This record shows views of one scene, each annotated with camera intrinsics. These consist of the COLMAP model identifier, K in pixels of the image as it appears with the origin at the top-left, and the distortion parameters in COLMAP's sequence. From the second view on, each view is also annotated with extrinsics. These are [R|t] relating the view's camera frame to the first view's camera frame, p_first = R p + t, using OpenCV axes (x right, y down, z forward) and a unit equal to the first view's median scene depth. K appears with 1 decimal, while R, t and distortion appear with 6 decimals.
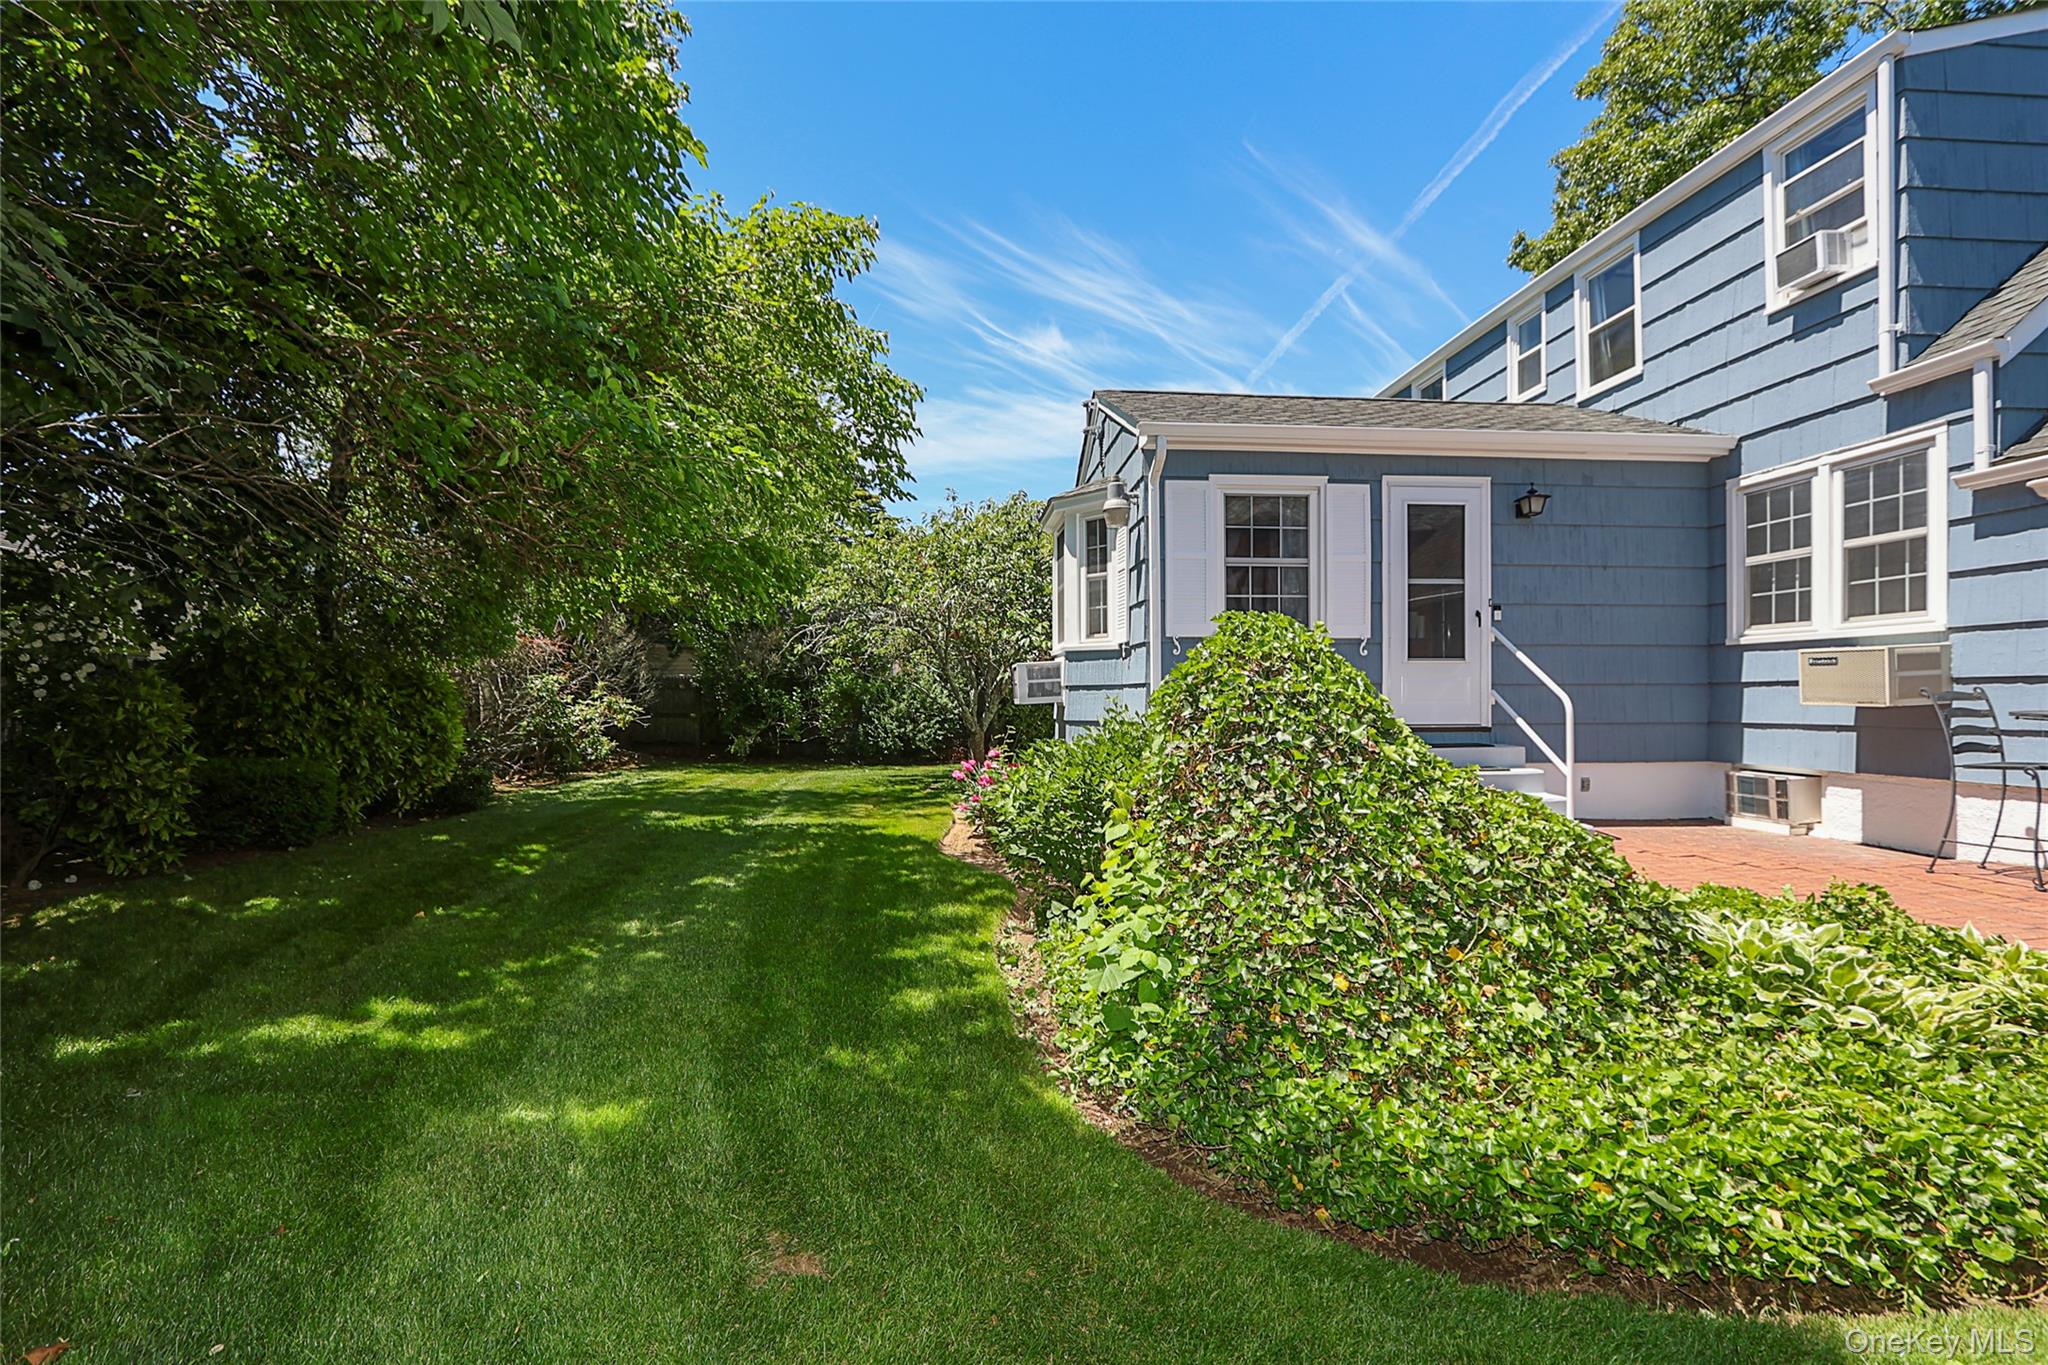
lens RADIAL K [[957.2, 0, 1024.7], [0, 957.2, 696.2], [0, 0, 1]] dist [-0.003171, -0.000184]
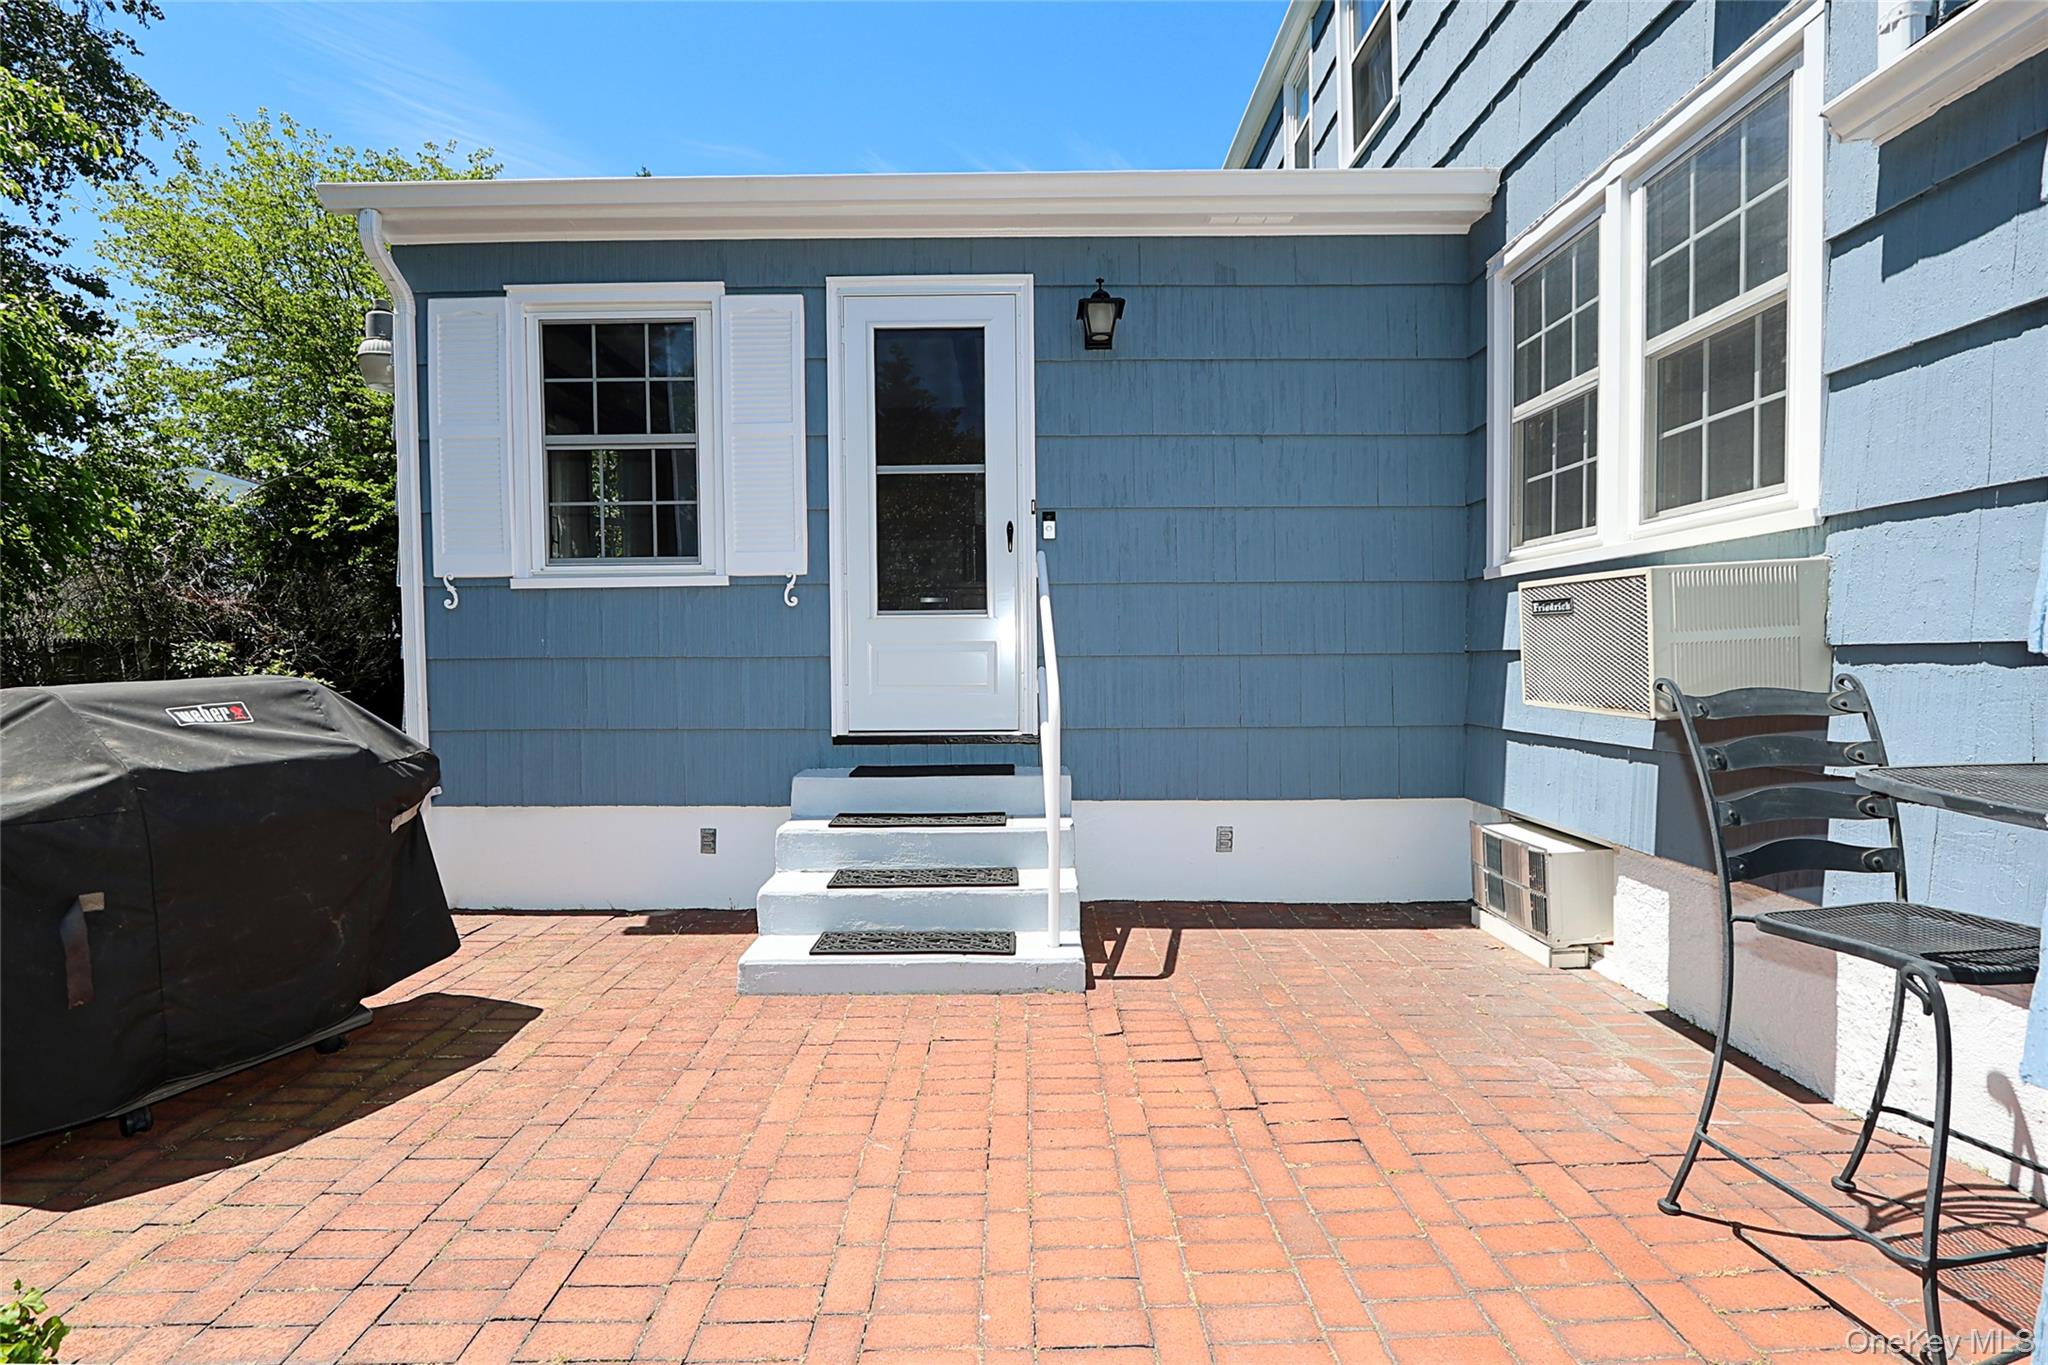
lens RADIAL K [[959.9, 0, 1024.0], [0, 959.9, 682.5], [0, 0, 1]] dist [-0.006871, -0.000073]
pose [[0.995632, -0.003234, -0.093304, 0.545335], [0.005891, 0.999584, 0.028218, -0.013850], [0.093174, -0.028645, 0.995238, 0.464687]]
